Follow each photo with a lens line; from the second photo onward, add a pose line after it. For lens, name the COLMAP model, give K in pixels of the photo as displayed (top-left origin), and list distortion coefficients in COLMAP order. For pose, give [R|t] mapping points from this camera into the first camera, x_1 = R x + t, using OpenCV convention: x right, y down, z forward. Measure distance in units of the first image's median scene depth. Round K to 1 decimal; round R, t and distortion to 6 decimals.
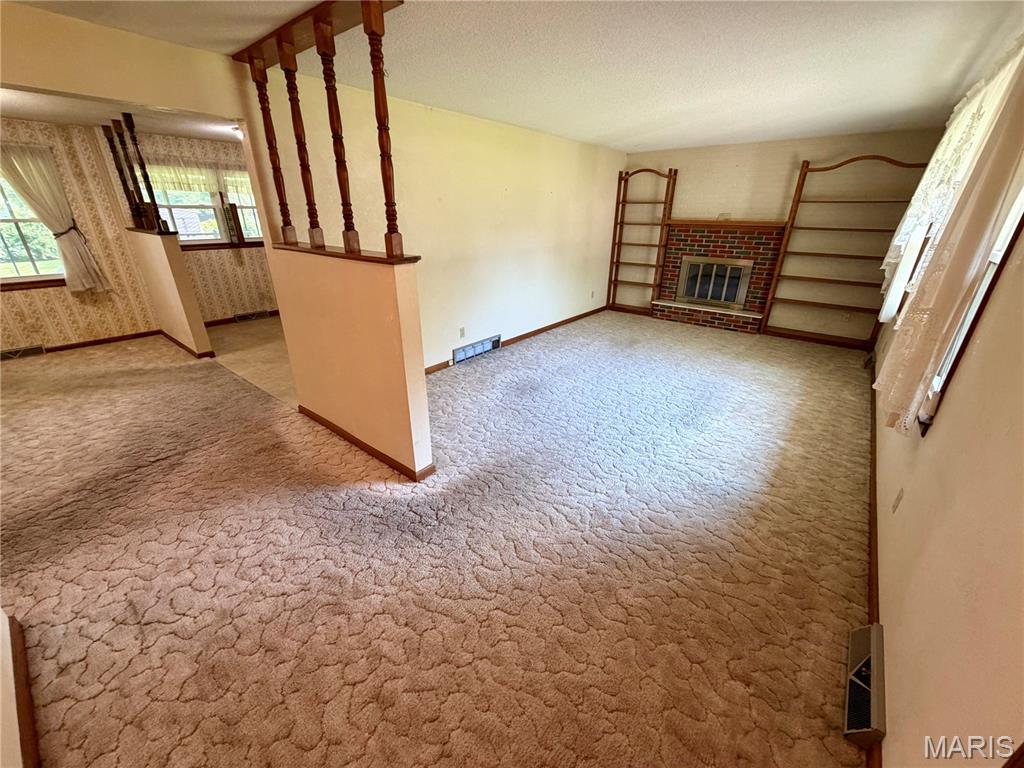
lens RADIAL K [[407.0, 0, 510.0], [0, 407.0, 384.6], [0, 0, 1]] dist [0.000510, -0.000227]
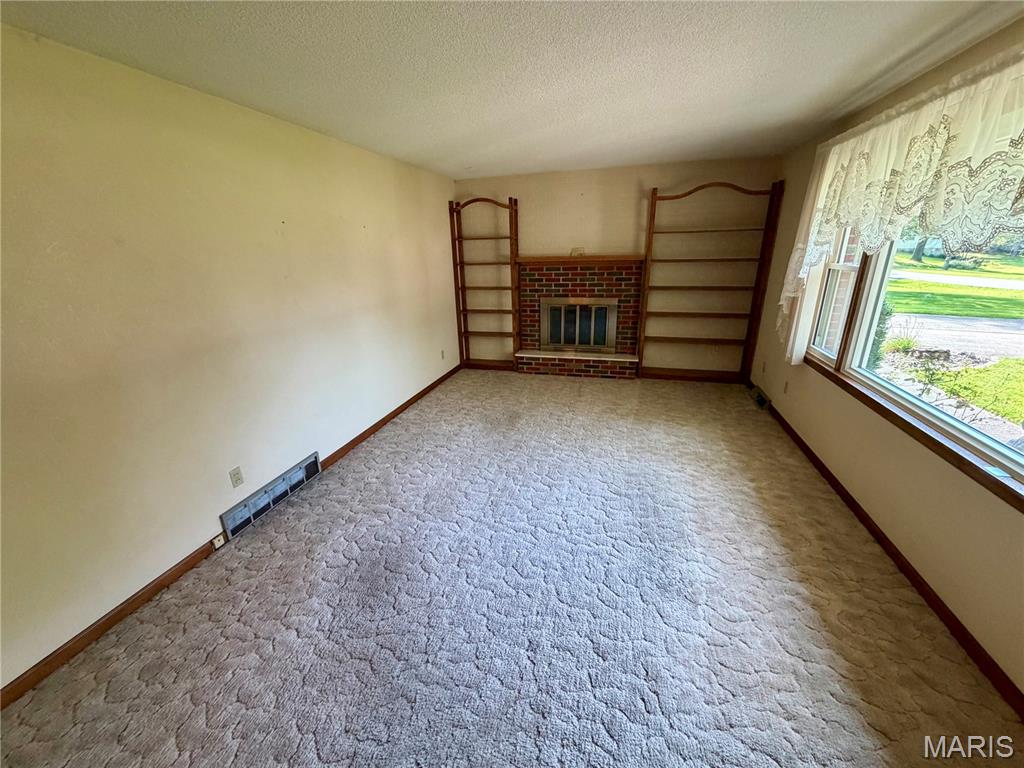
lens RADIAL K [[407.0, 0, 510.0], [0, 407.0, 384.6], [0, 0, 1]] dist [0.000510, -0.000227]
pose [[0.915171, -0.158783, 0.370472, 0.028262], [0.187751, 0.981265, -0.043232, -0.126729], [-0.356666, 0.109121, 0.927837, 0.284415]]
